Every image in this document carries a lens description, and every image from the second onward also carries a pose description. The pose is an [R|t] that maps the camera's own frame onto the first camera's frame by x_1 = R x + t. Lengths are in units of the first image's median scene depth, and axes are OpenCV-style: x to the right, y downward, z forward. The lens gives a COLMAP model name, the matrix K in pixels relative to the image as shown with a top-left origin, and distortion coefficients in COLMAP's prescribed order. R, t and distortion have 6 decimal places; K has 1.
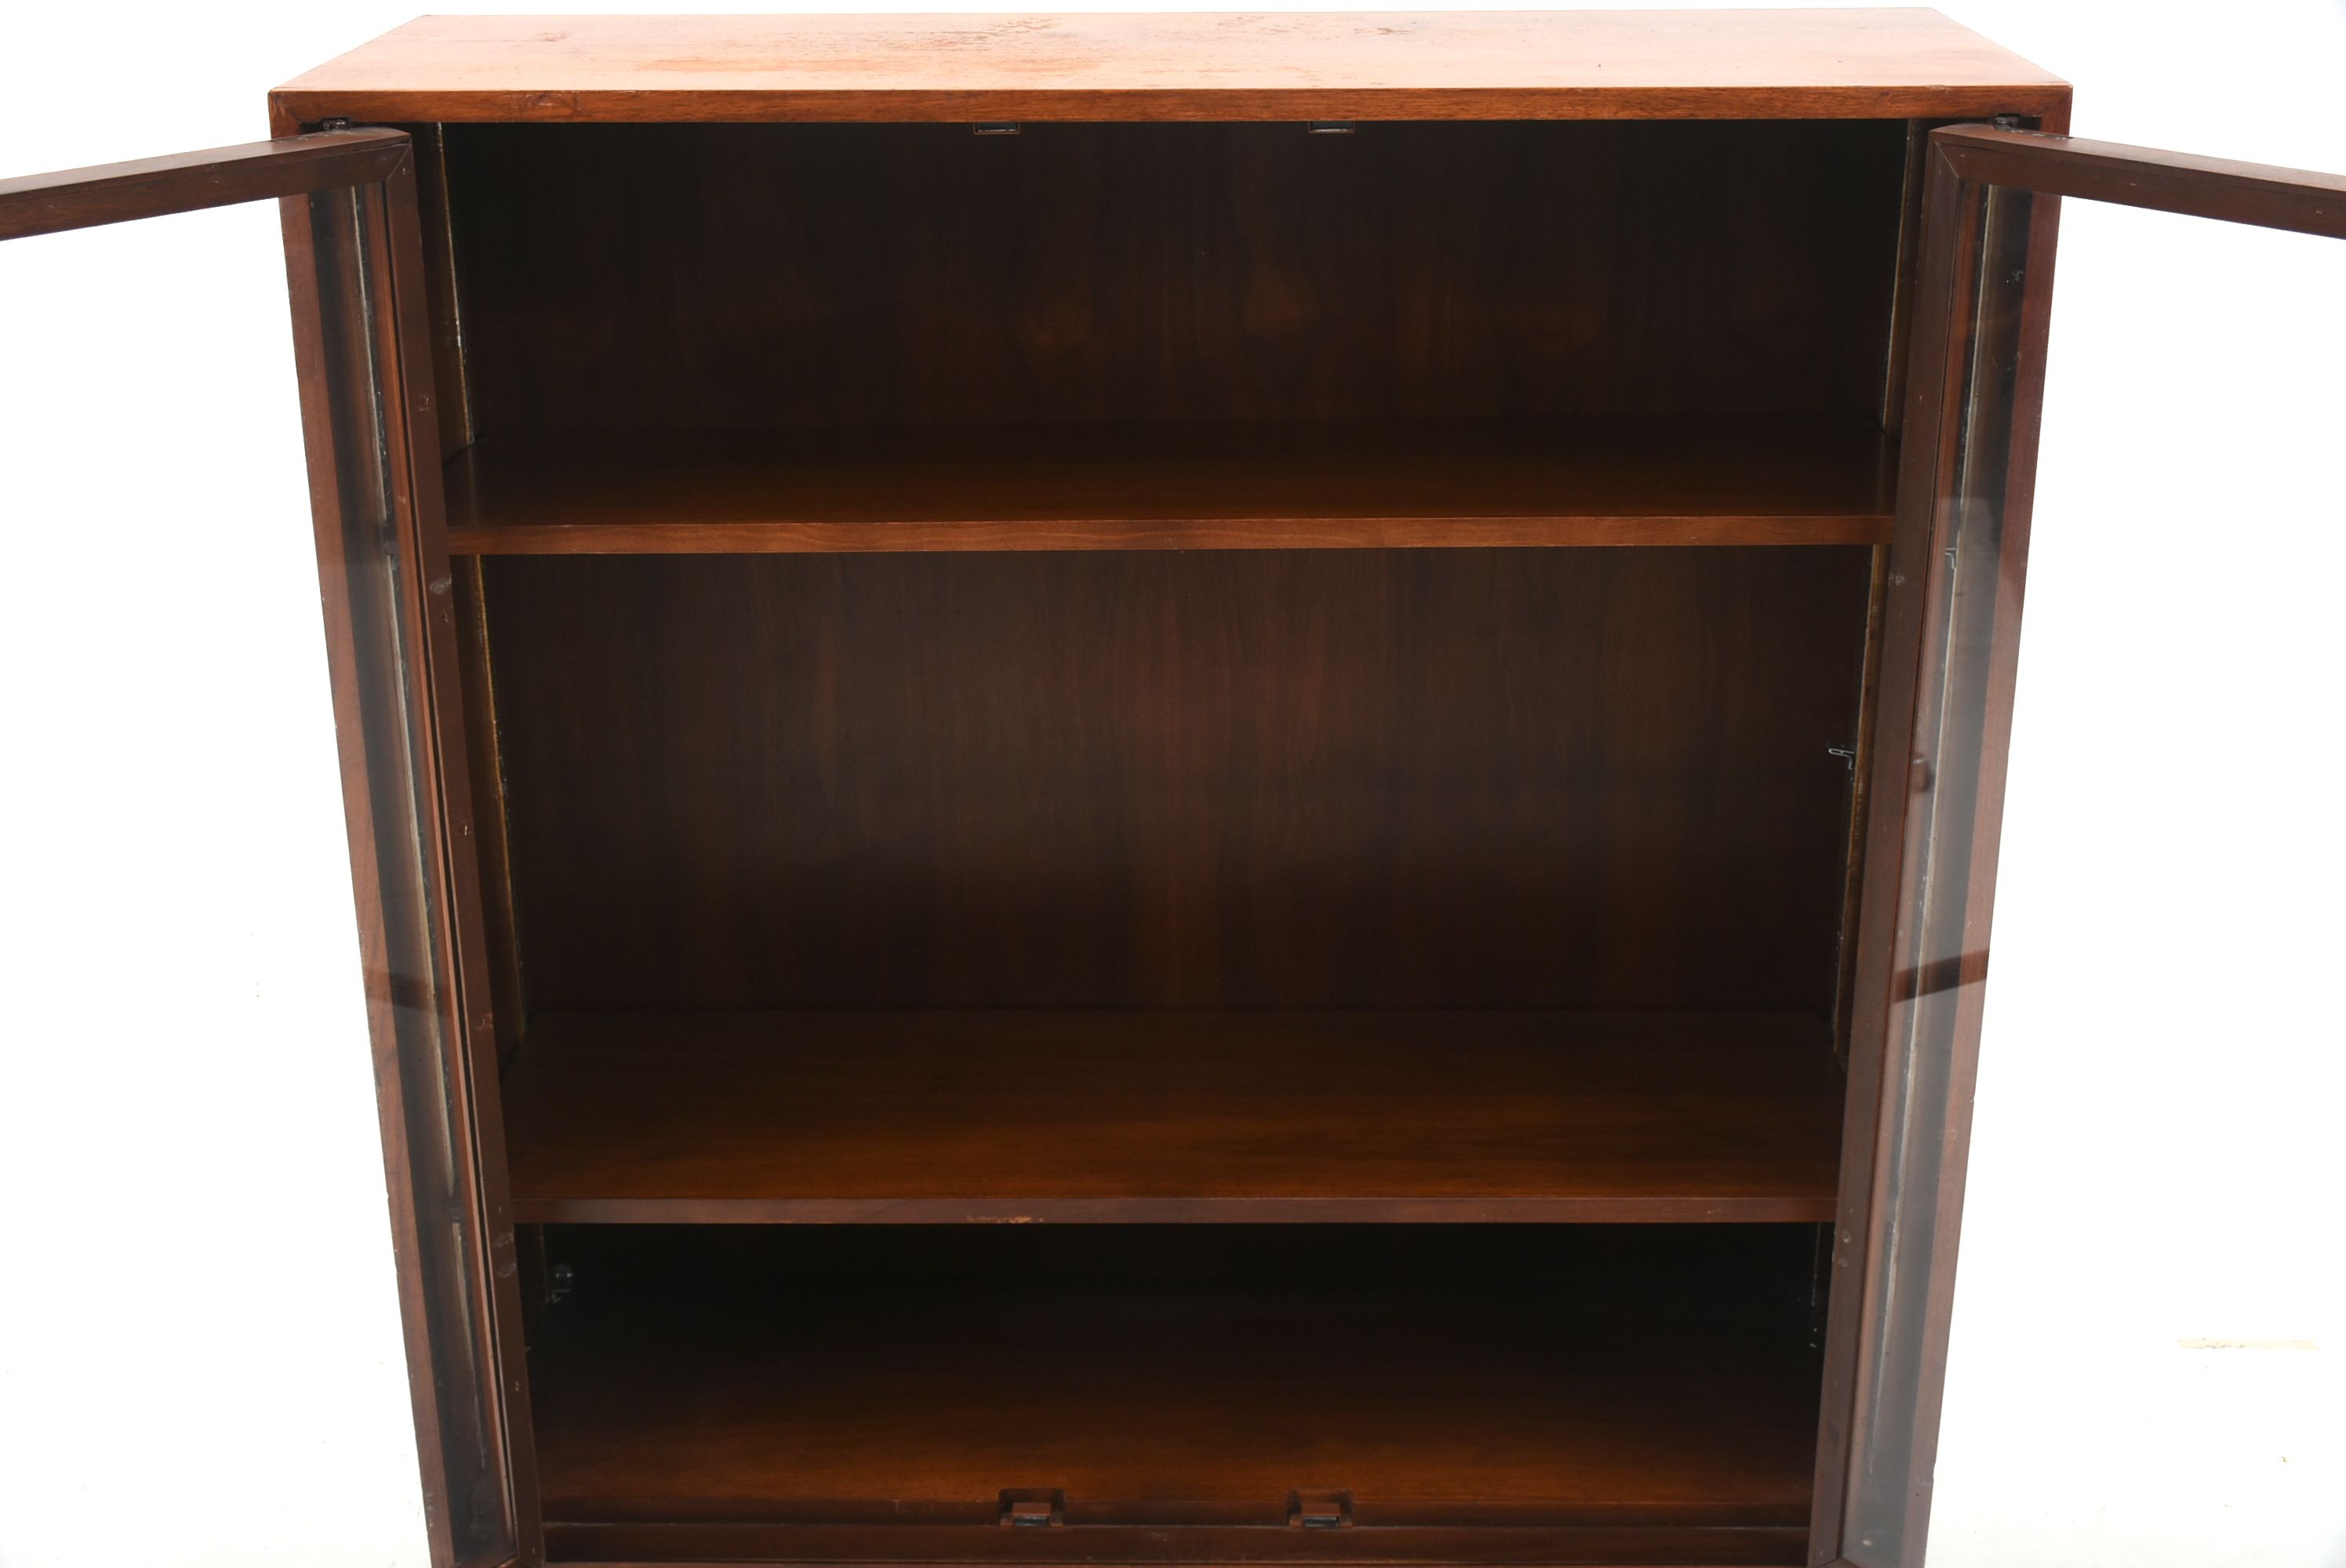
lens RADIAL K [[3043.1, 0, 1156.3], [0, 3043.1, 785.8], [0, 0, 1]] dist [-0.027989, 0.000000]
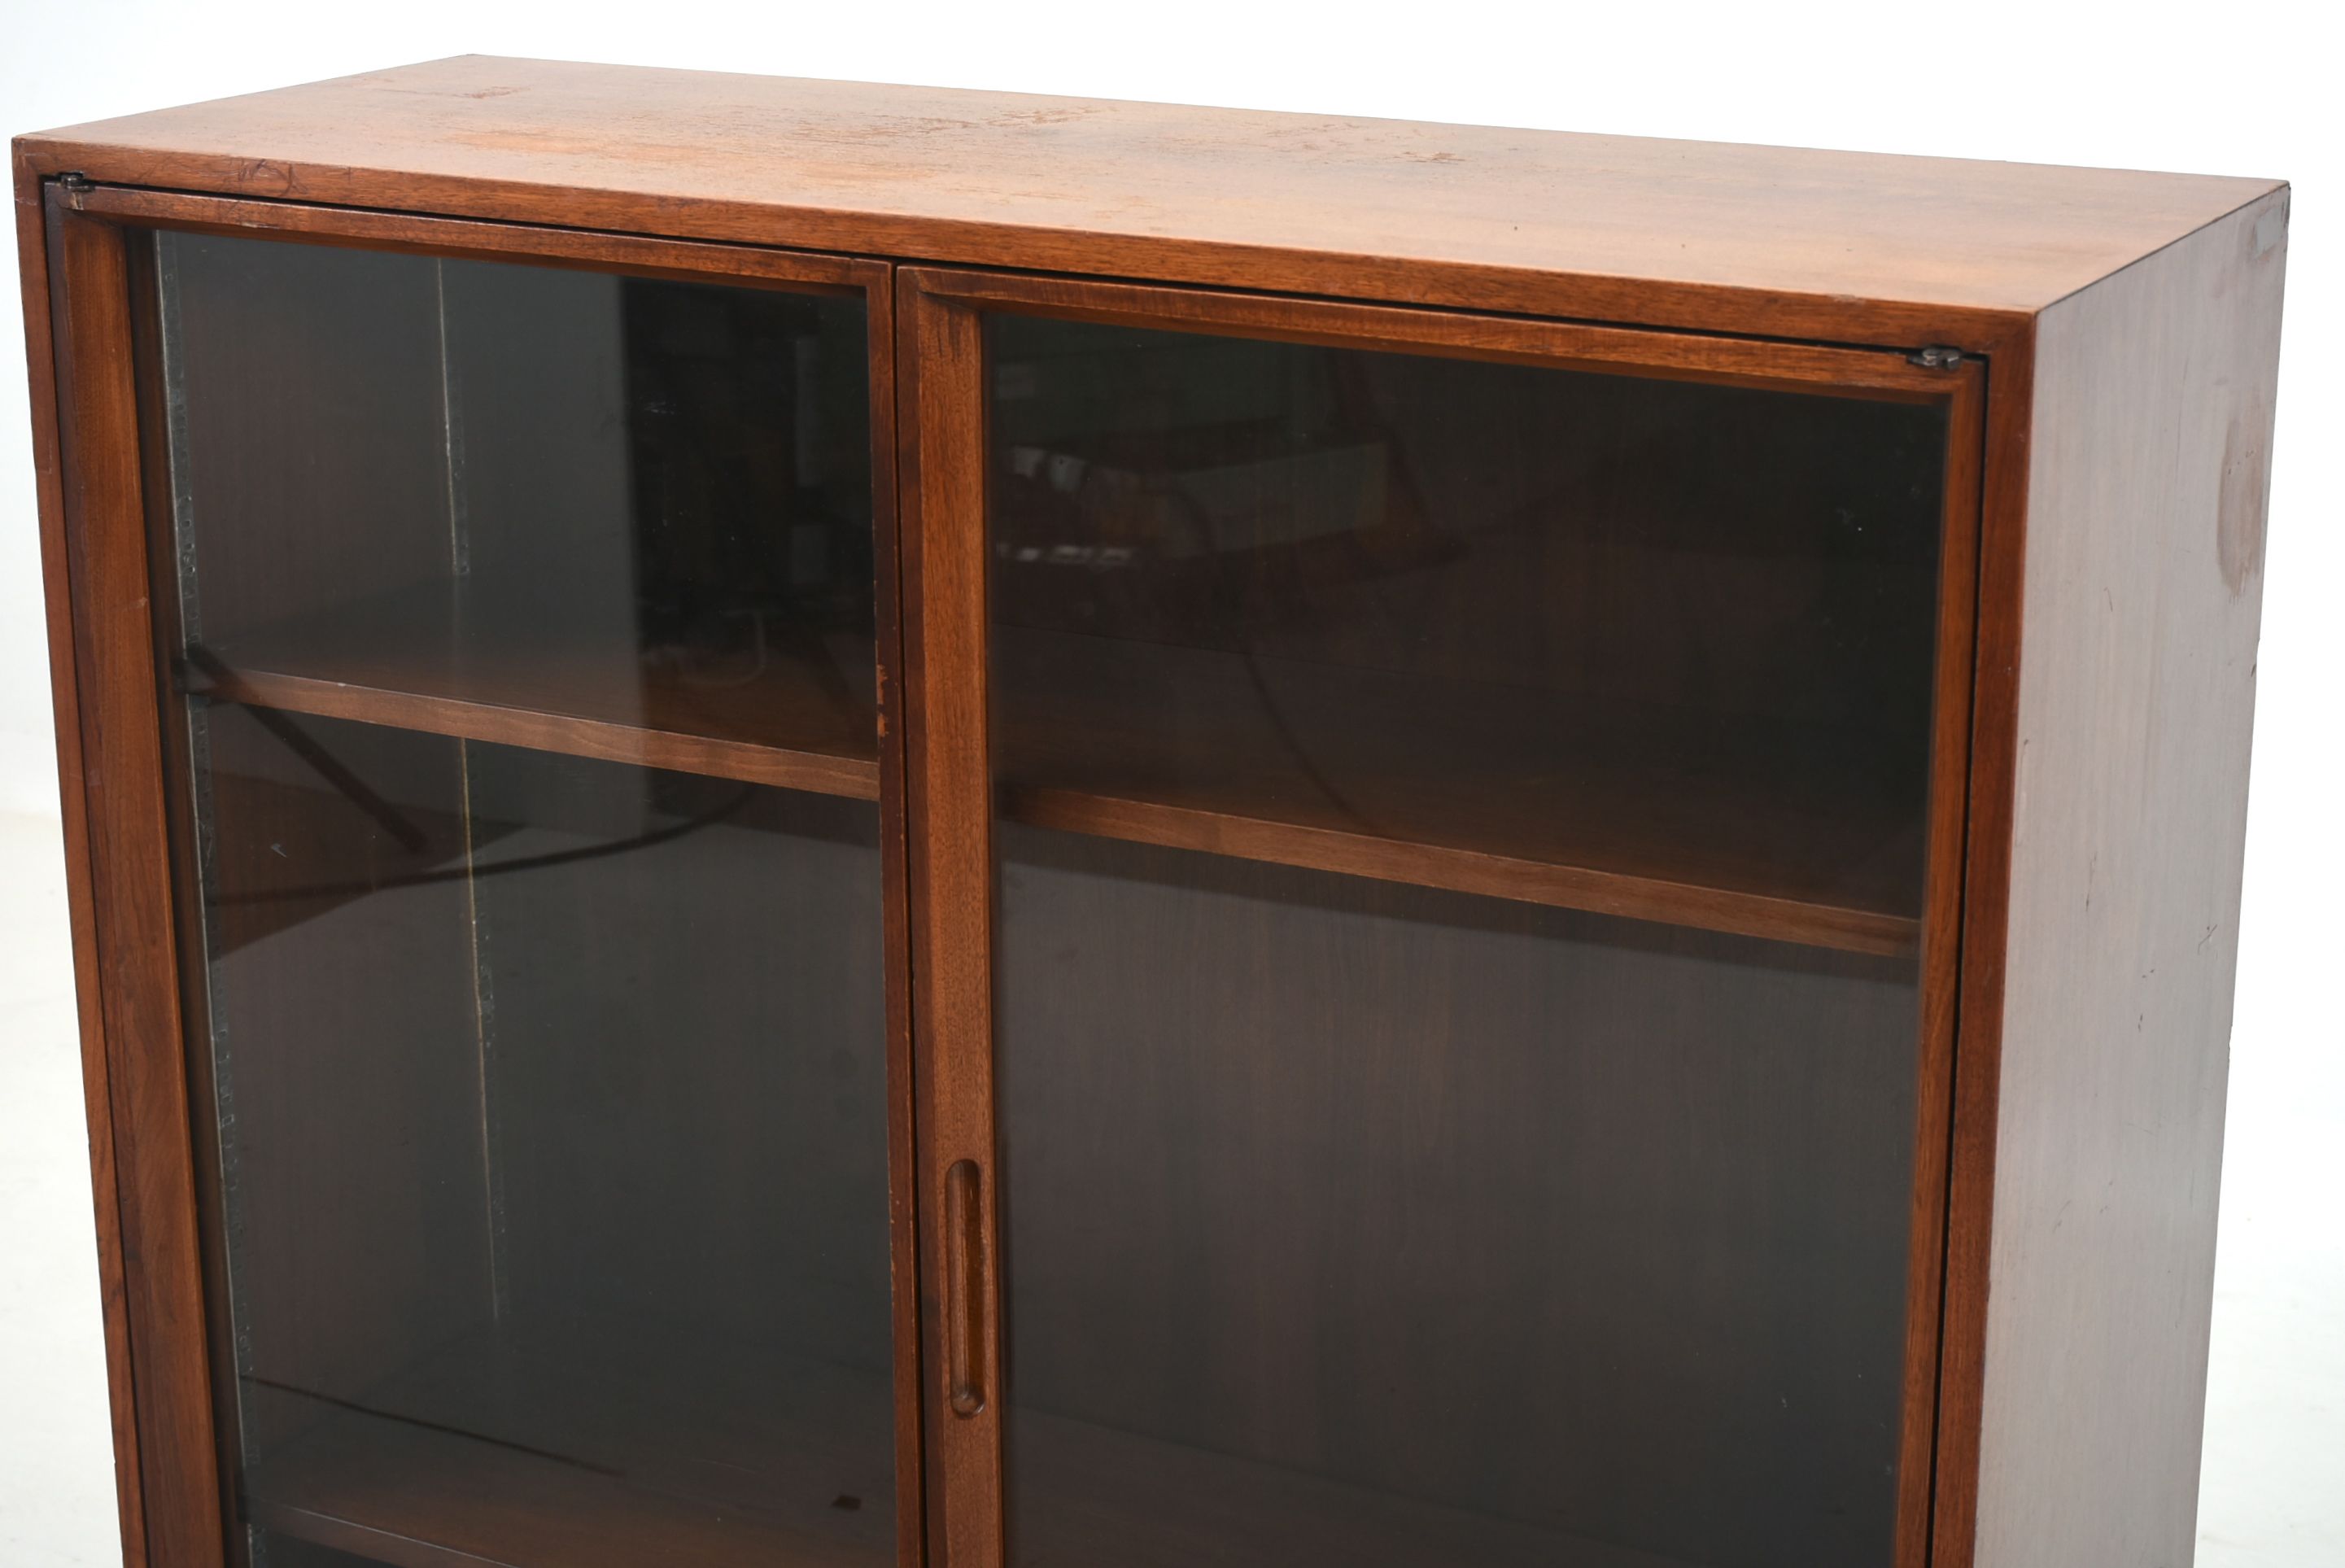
lens RADIAL K [[4340.5, 0, 1163.5], [0, 4340.5, 771.4], [0, 0, 1]] dist [-0.062862, 0.000000]
pose [[0.881465, 0.135729, -0.452323, 0.575179], [-0.170195, 0.984746, -0.036175, -0.062851], [0.440514, 0.108870, 0.891120, 0.070934]]
